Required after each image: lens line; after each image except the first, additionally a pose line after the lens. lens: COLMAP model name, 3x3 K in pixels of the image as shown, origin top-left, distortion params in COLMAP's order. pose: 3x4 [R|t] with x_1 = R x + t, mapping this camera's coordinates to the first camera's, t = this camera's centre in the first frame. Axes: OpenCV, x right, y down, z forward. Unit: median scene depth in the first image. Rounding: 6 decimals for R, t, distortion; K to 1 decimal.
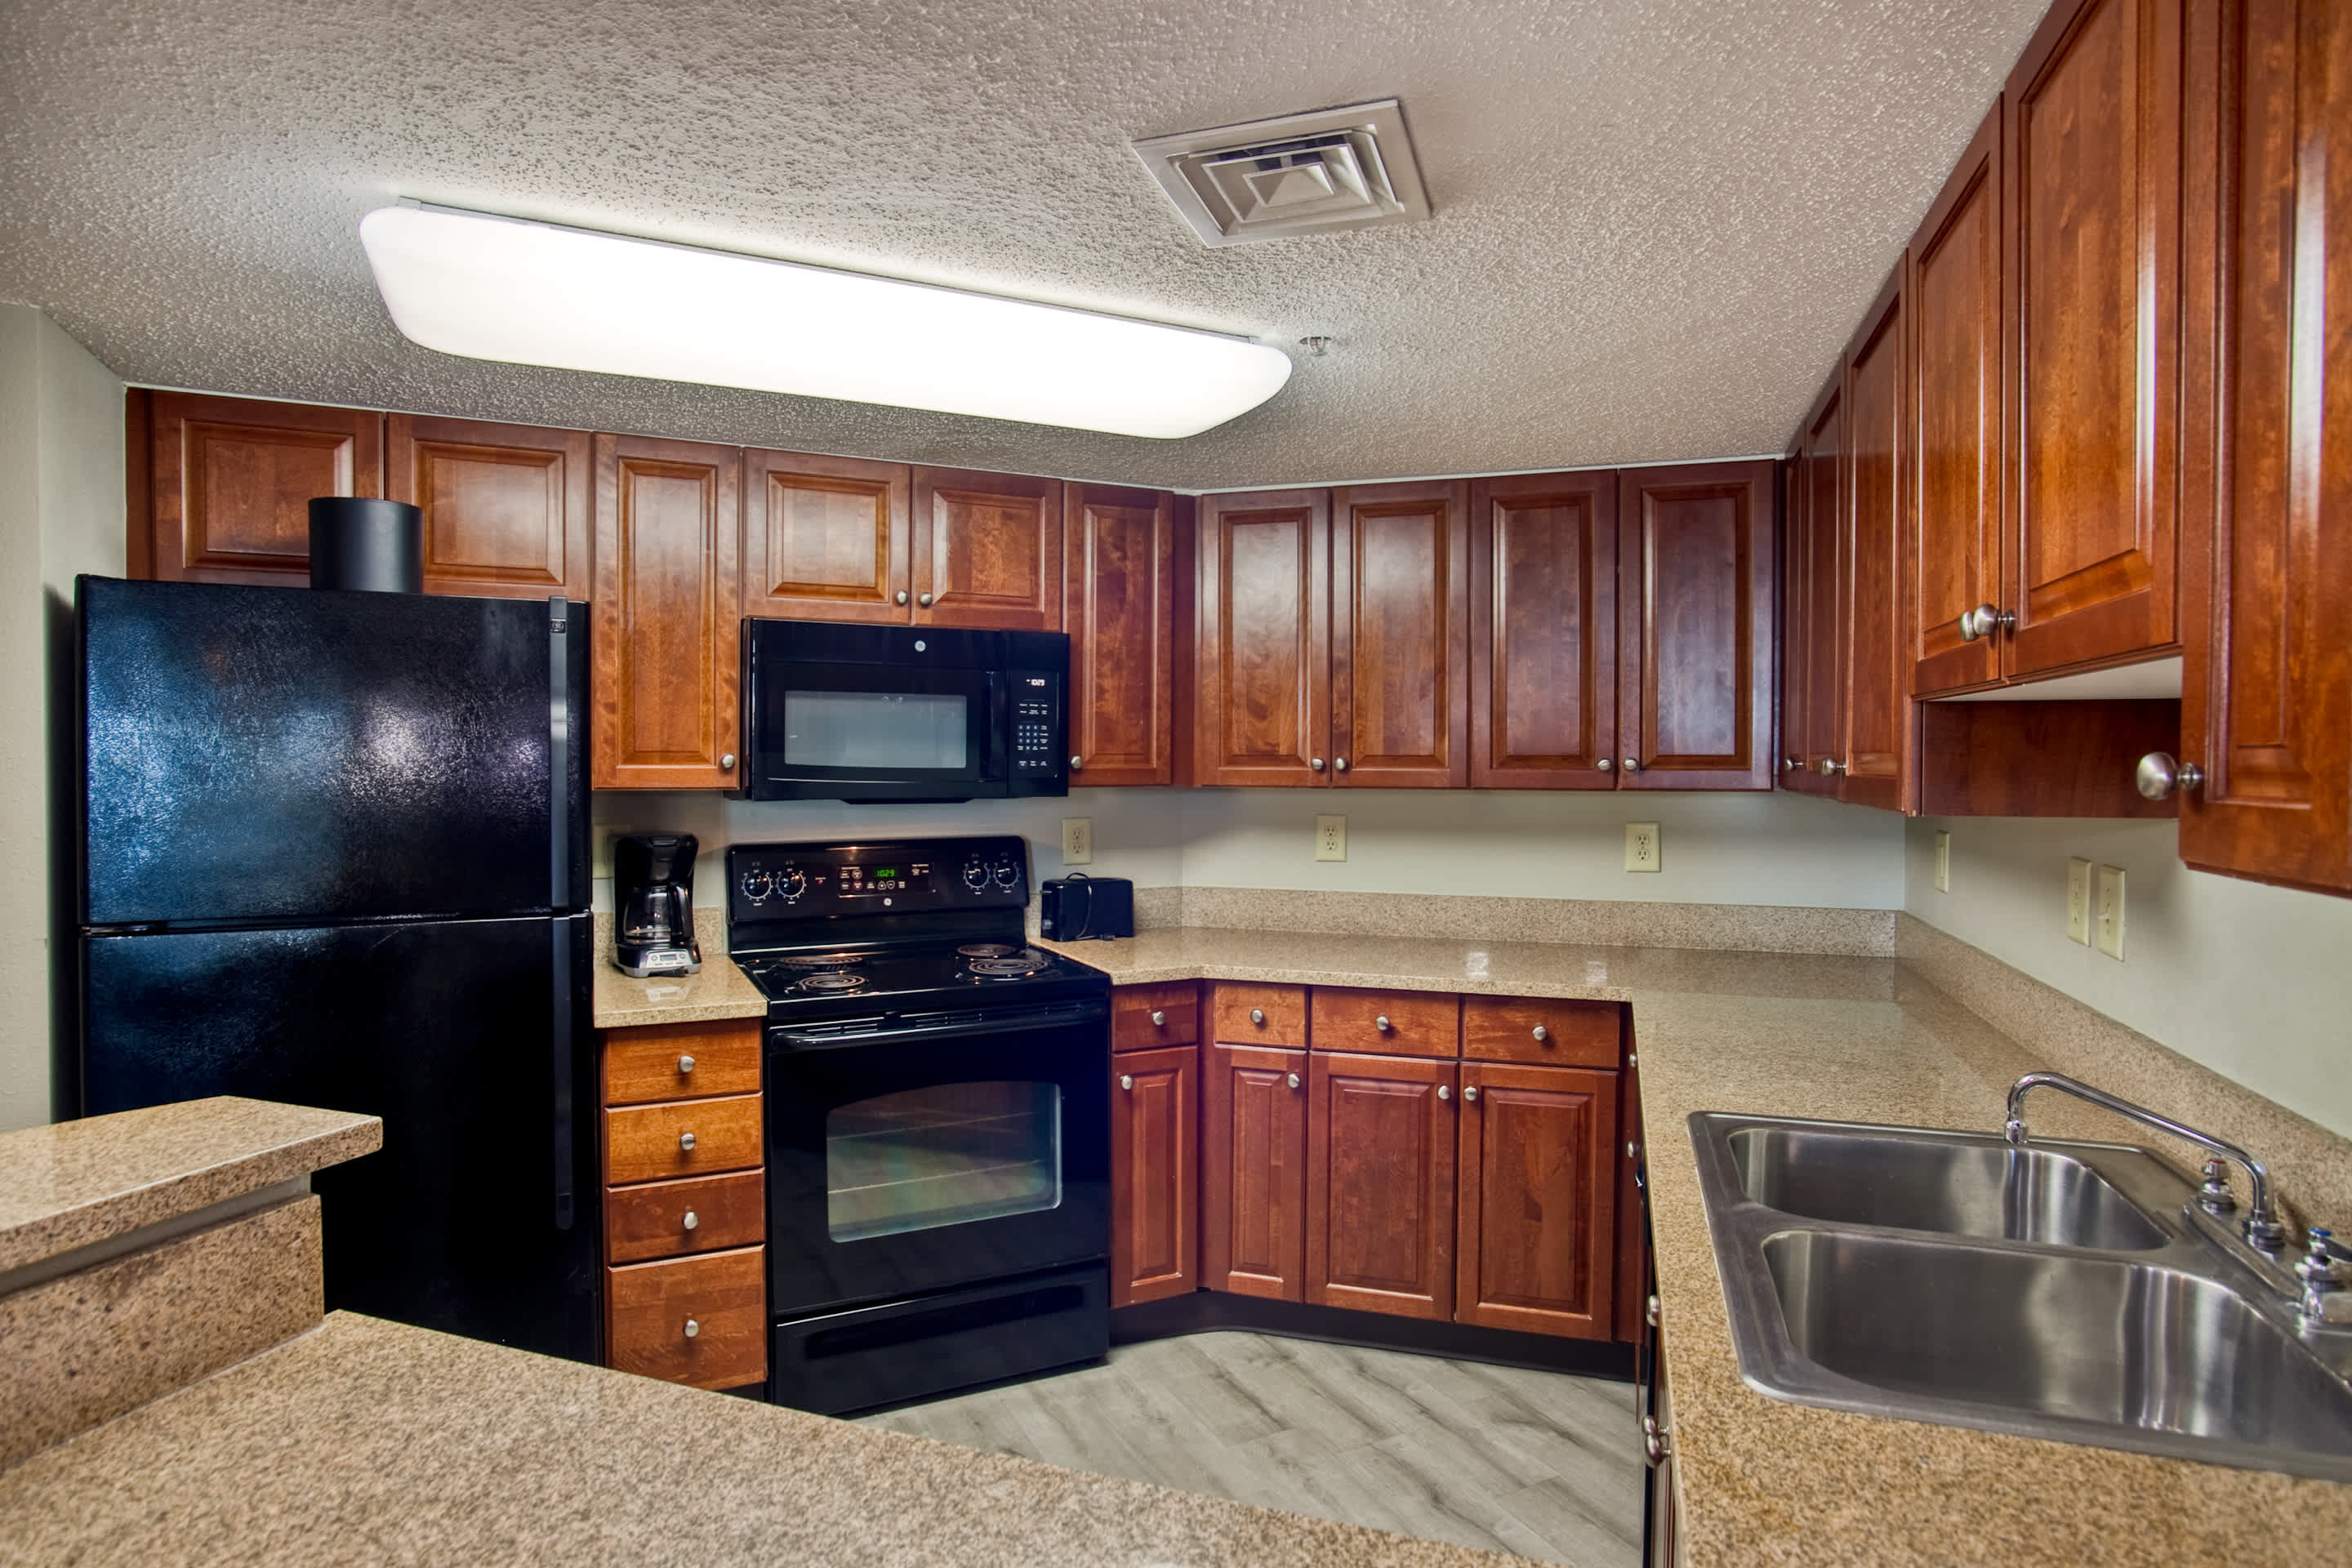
lens RADIAL K [[1294.8, 0, 1146.4], [0, 1294.8, 782.4], [0, 0, 1]] dist [-0.064376, 0.027404]
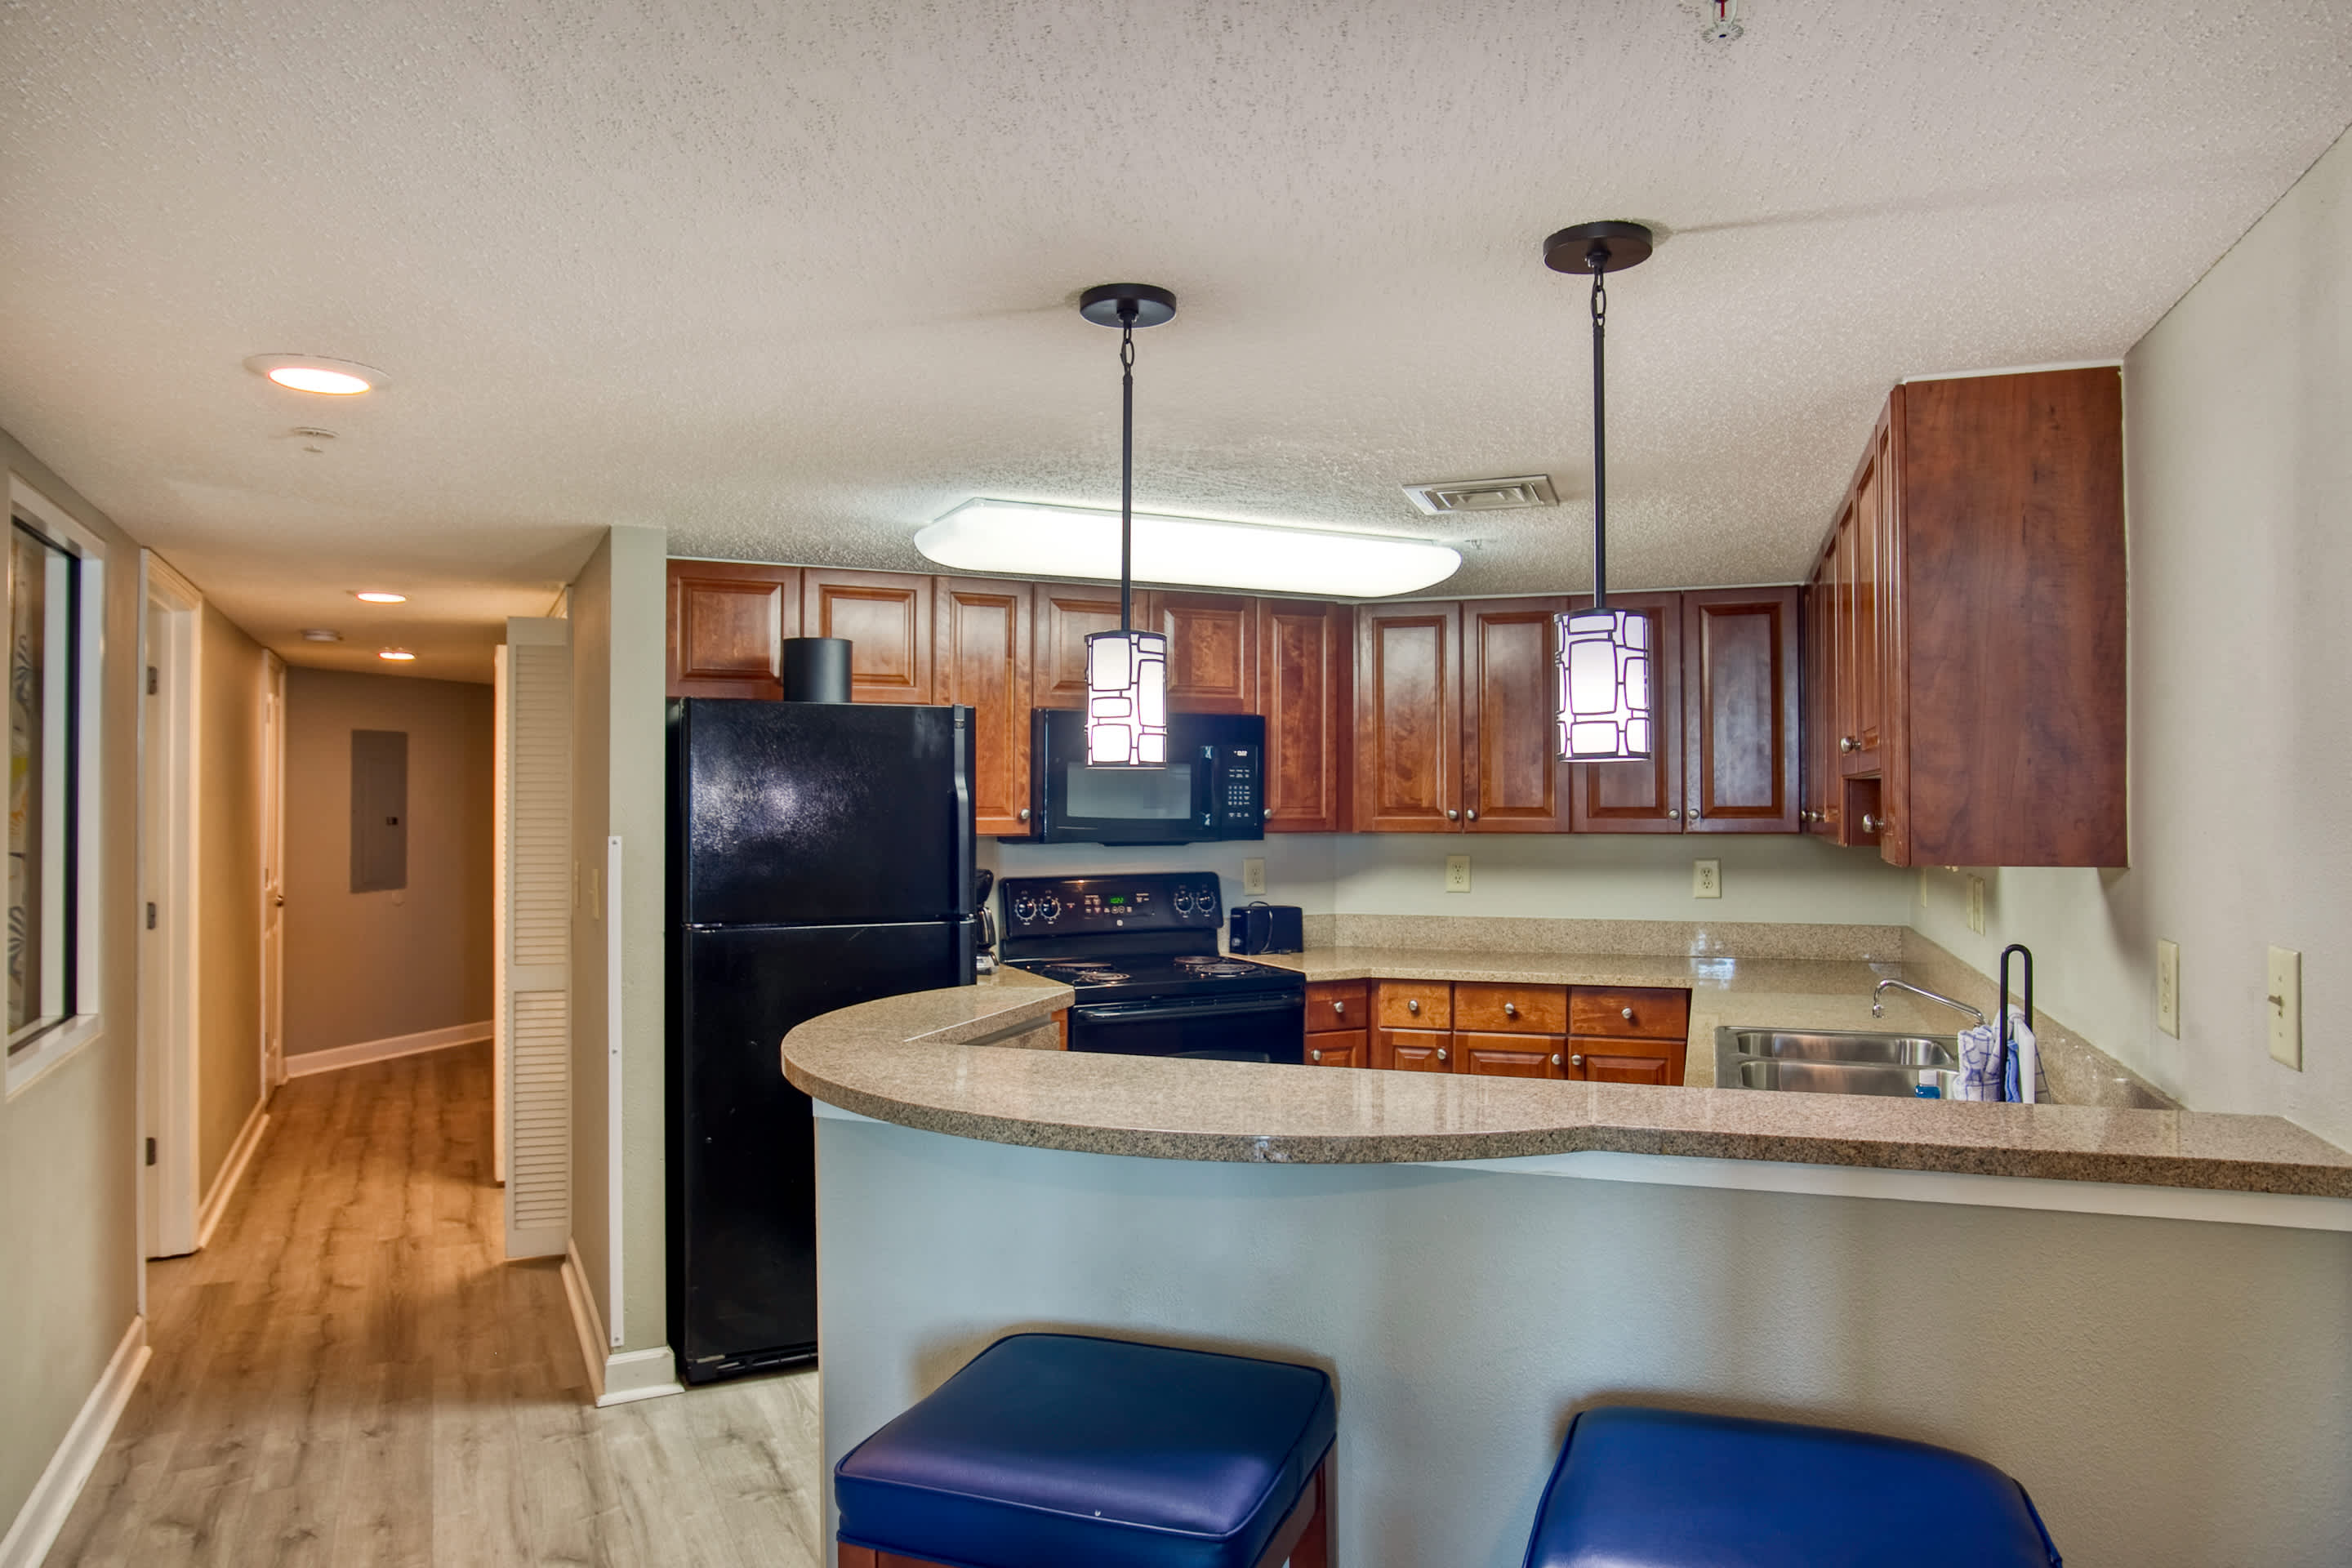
lens RADIAL K [[1503.5, 0, 1176.0], [0, 1503.5, 784.0], [0, 0, 1]] dist [-0.043243, -0.001437]
pose [[0.999989, -0.003287, 0.003248, -0.159227], [0.003387, 0.999504, -0.031295, 0.001535], [-0.003144, 0.031306, 0.999505, -0.534275]]
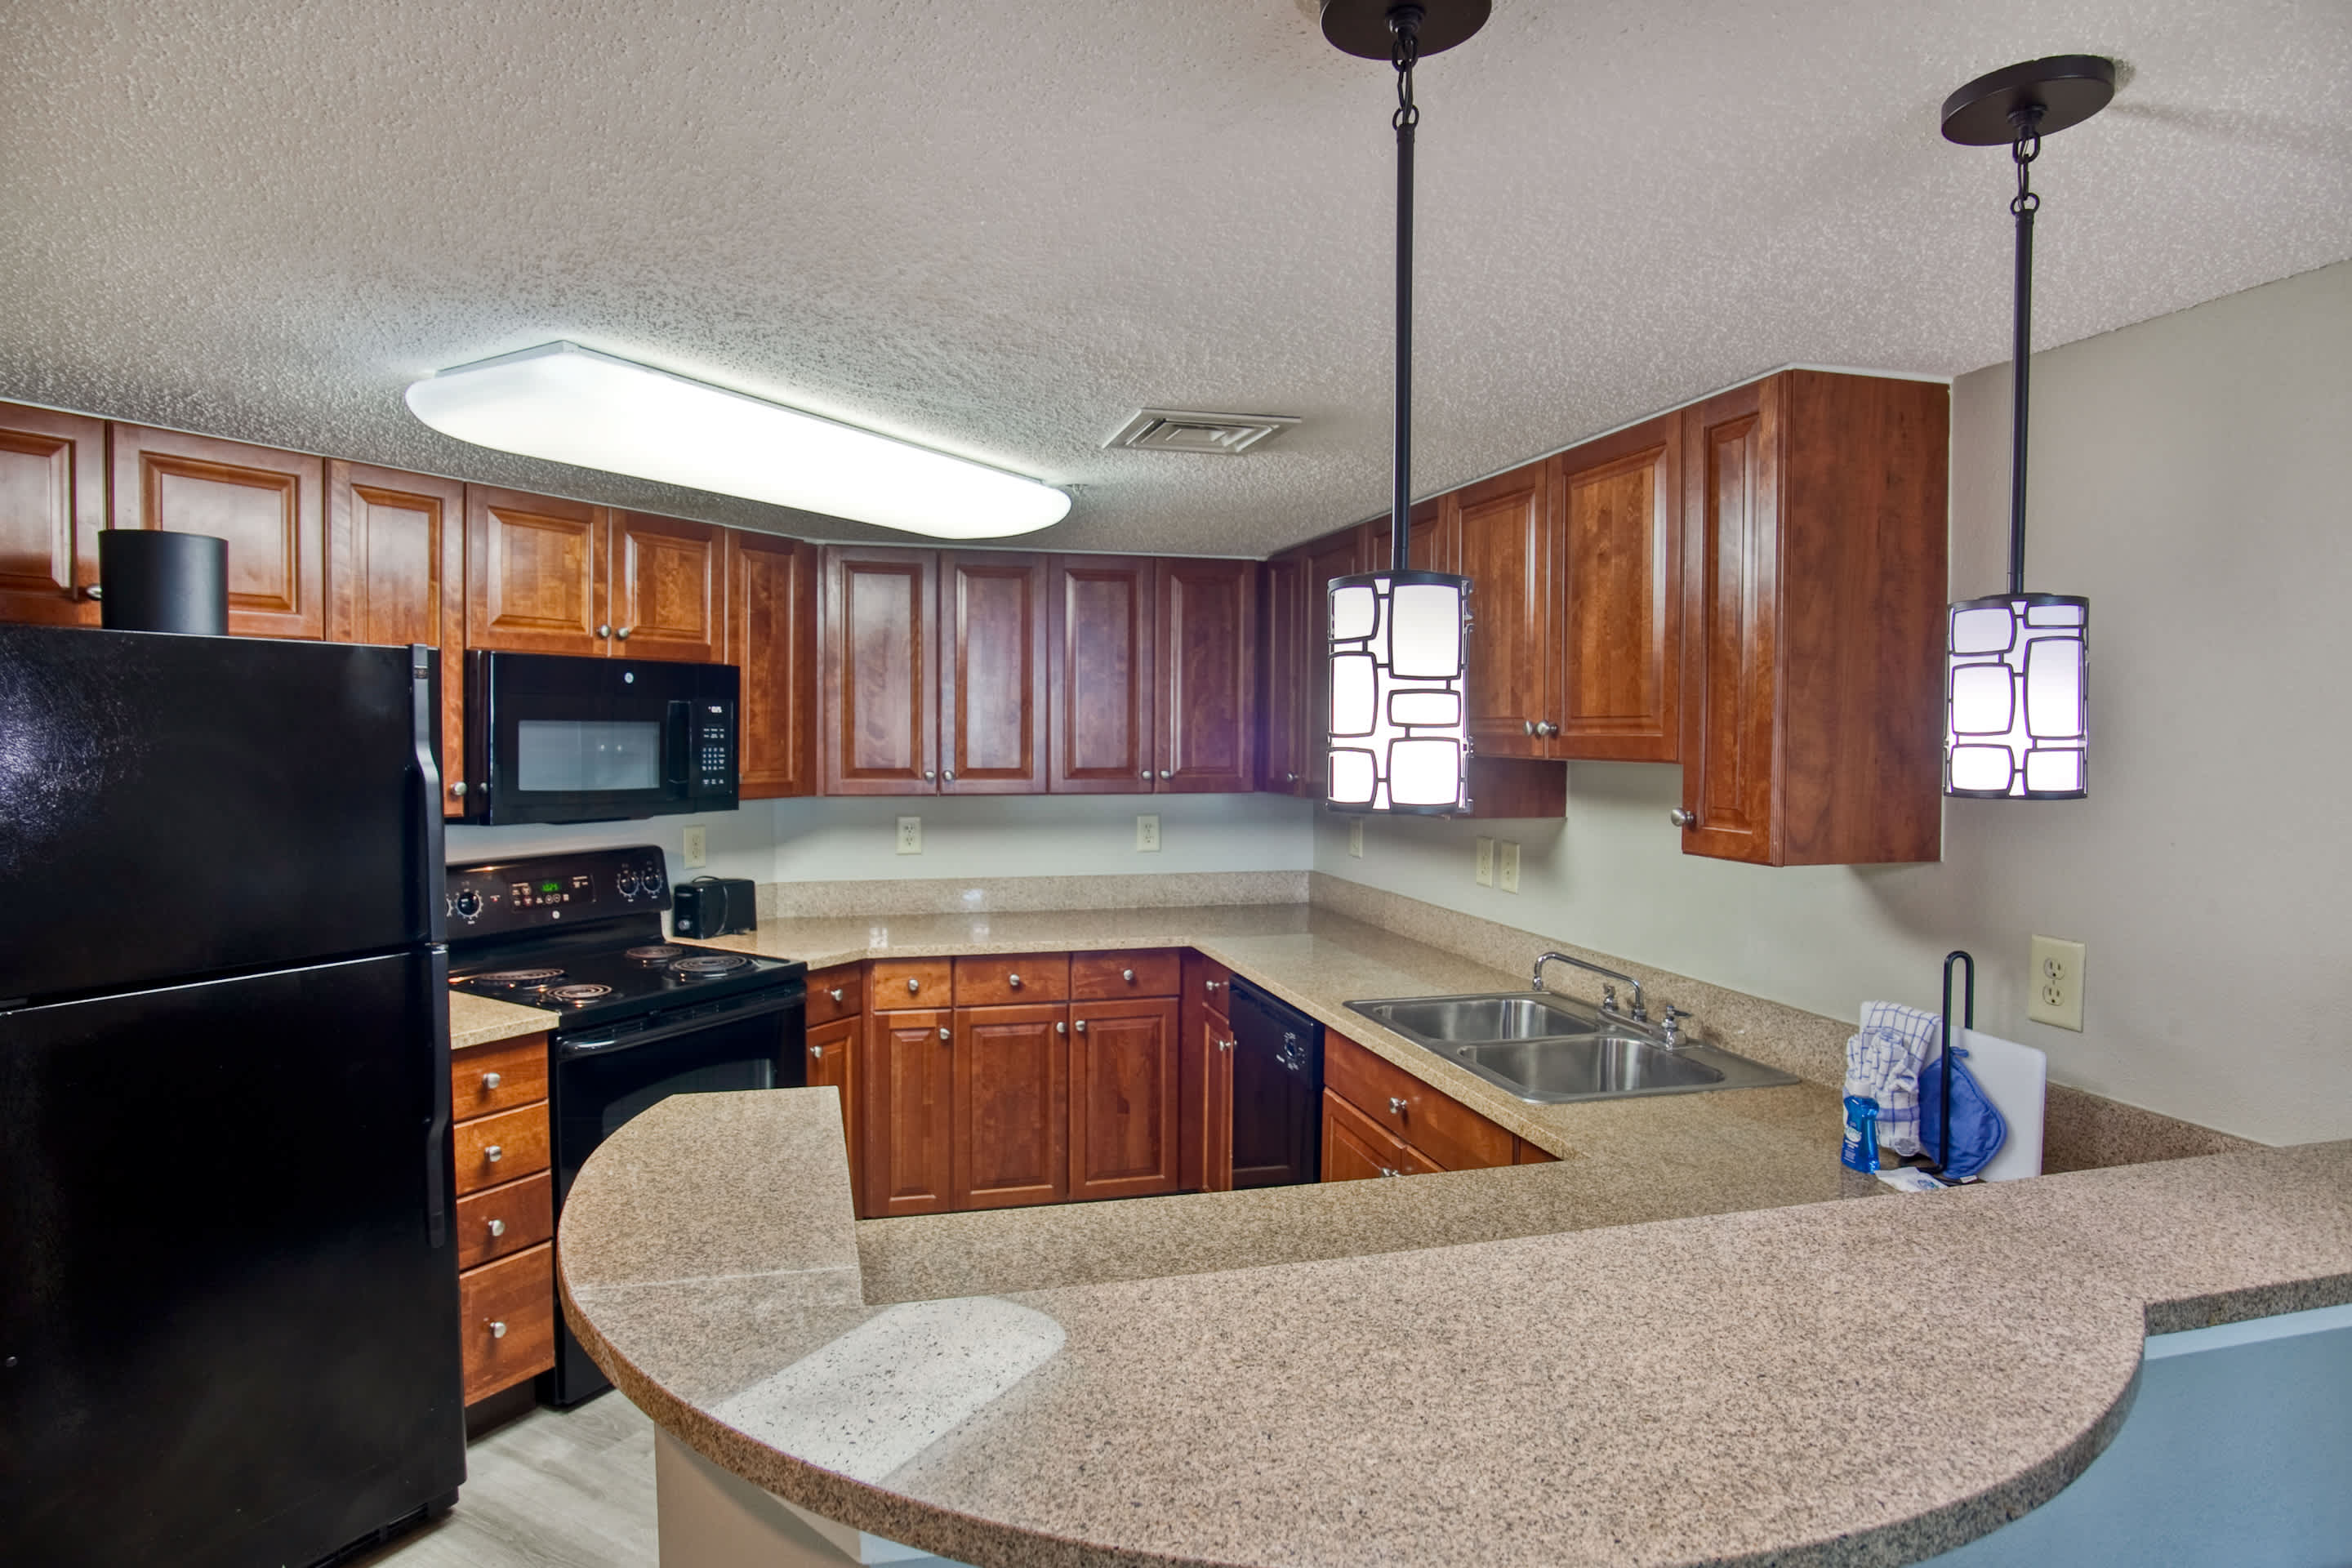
lens RADIAL K [[1294.8, 0, 1146.4], [0, 1294.8, 782.4], [0, 0, 1]] dist [-0.064376, 0.027404]
pose [[0.833084, -0.020108, 0.552781, -0.398291], [0.008009, 0.999673, 0.024295, -0.038912], [-0.553088, -0.015812, 0.832973, -0.137833]]
